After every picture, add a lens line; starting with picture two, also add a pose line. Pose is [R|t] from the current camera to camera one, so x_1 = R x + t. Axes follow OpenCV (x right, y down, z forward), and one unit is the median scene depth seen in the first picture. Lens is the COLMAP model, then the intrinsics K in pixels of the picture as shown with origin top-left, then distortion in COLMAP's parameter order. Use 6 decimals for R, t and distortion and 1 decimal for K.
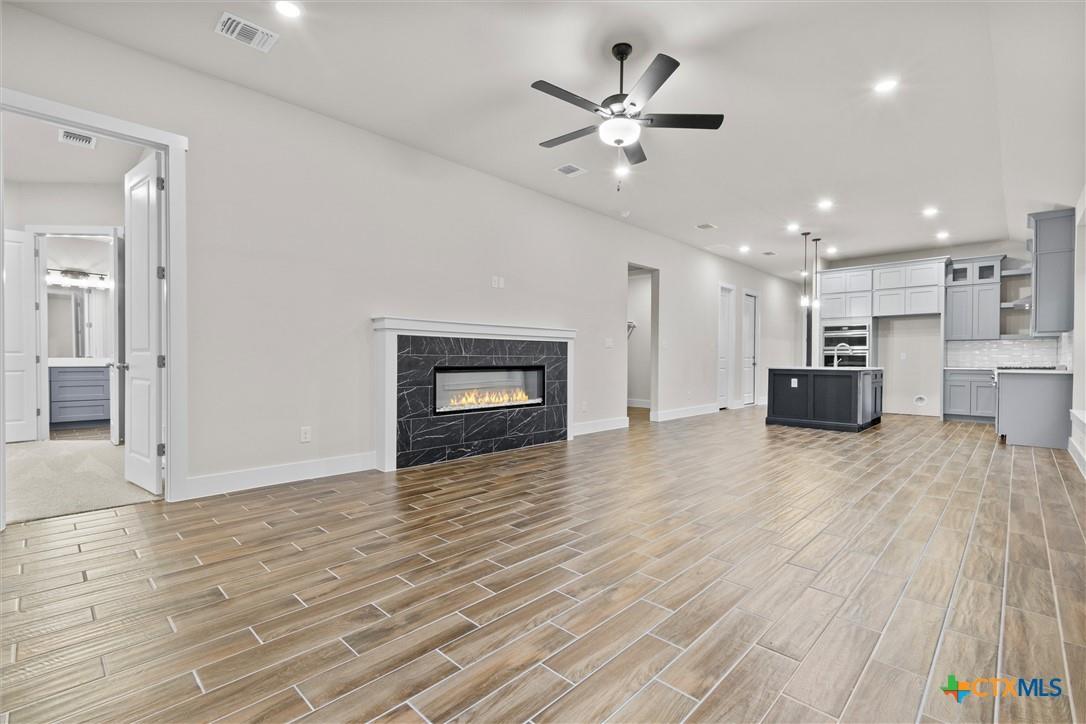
lens RADIAL K [[489.9, 0, 547.1], [0, 489.9, 361.6], [0, 0, 1]] dist [0.001685, -0.000055]
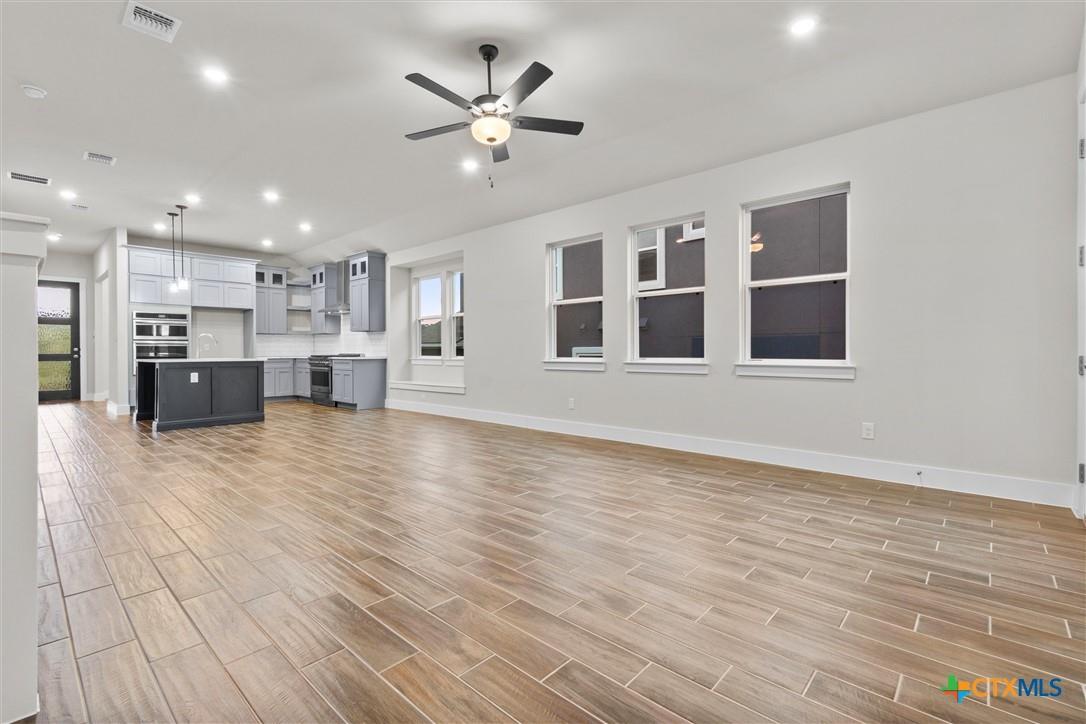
lens RADIAL K [[483.2, 0, 548.3], [0, 483.2, 355.7], [0, 0, 1]] dist [-0.002643, -0.000402]
pose [[-0.027413, -0.015664, 0.999501, -0.393052], [0.008719, 0.999835, 0.015909, -0.003818], [-0.999586, 0.009150, -0.027272, 0.409988]]
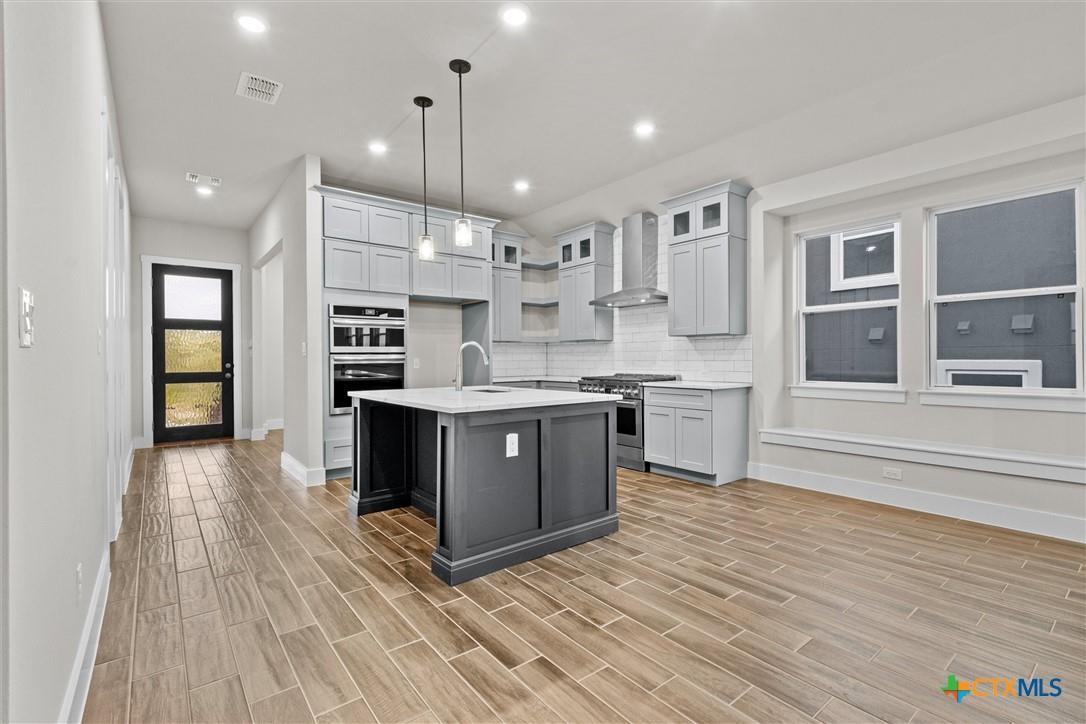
lens RADIAL K [[489.9, 0, 547.1], [0, 489.9, 361.6], [0, 0, 1]] dist [0.001685, -0.000055]
pose [[0.137485, -0.013432, 0.990413, 0.150162], [0.011486, 0.999862, 0.011965, -0.024590], [-0.990437, 0.009731, 0.137620, 0.968246]]
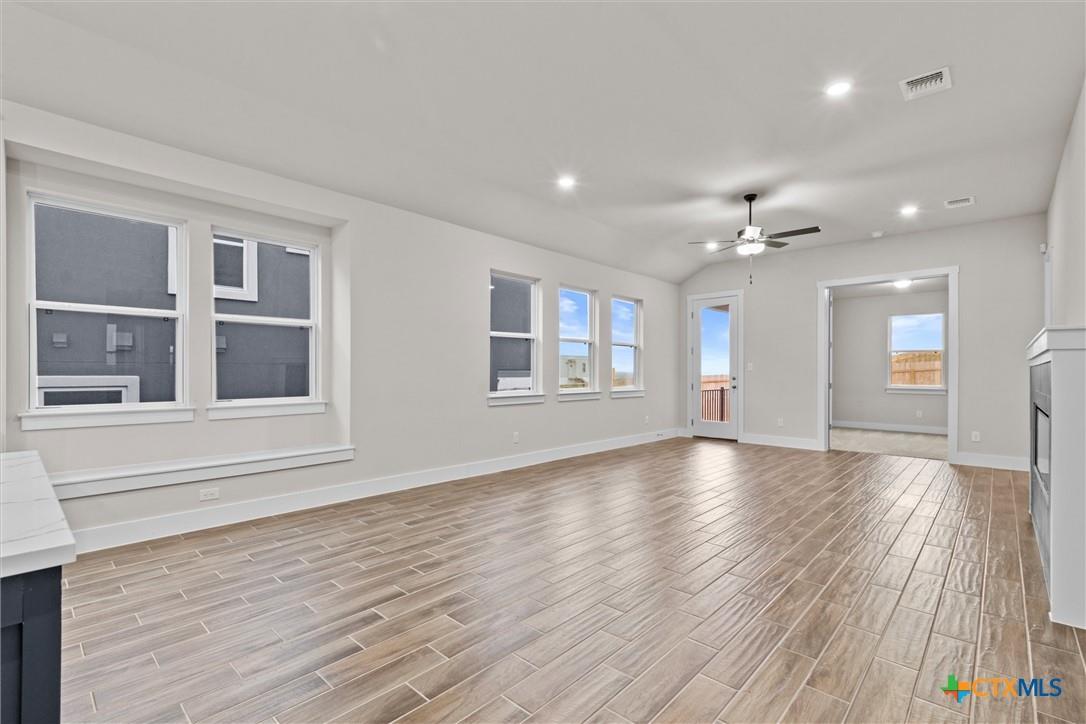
lens RADIAL K [[493.7, 0, 541.0], [0, 493.7, 371.9], [0, 0, 1]] dist [0.000598, 0.000318]
pose [[-0.999911, -0.007479, -0.011065, 0.391745], [-0.007536, 0.999958, 0.005135, -0.025209], [0.011027, 0.005218, -0.999926, 1.190246]]
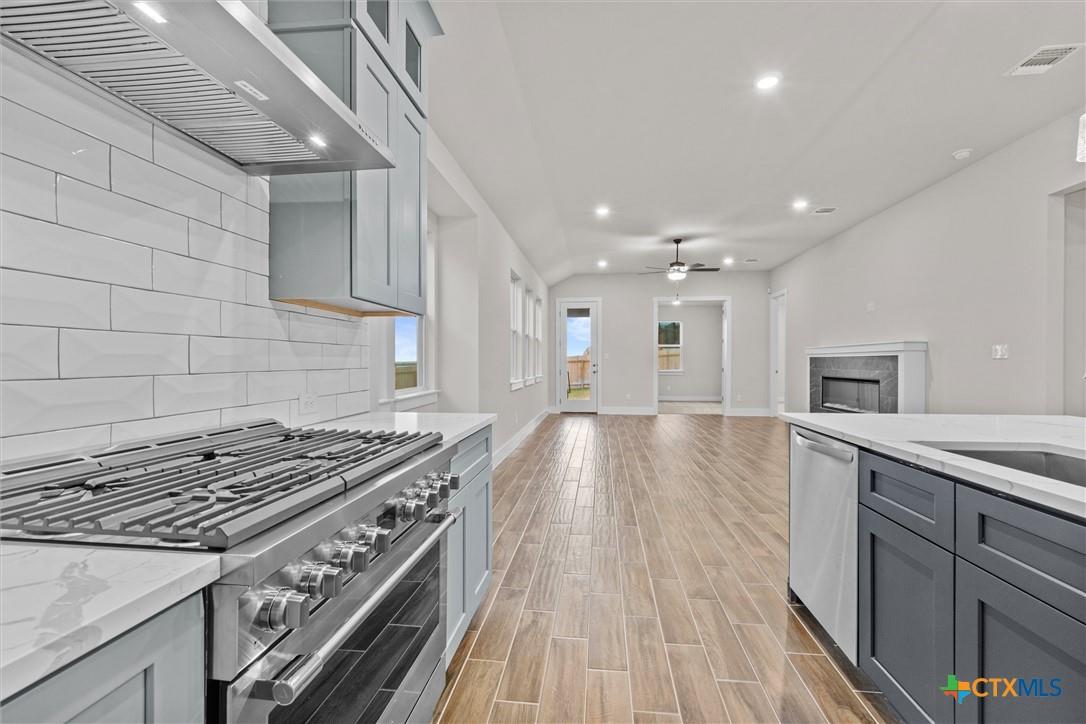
lens RADIAL K [[489.9, 0, 547.1], [0, 489.9, 361.6], [0, 0, 1]] dist [0.001685, -0.000055]
pose [[-0.795781, -0.005150, -0.605562, 0.952374], [-0.008972, 0.999954, 0.003287, -0.021595], [0.605518, 0.008049, -0.795791, 1.134156]]
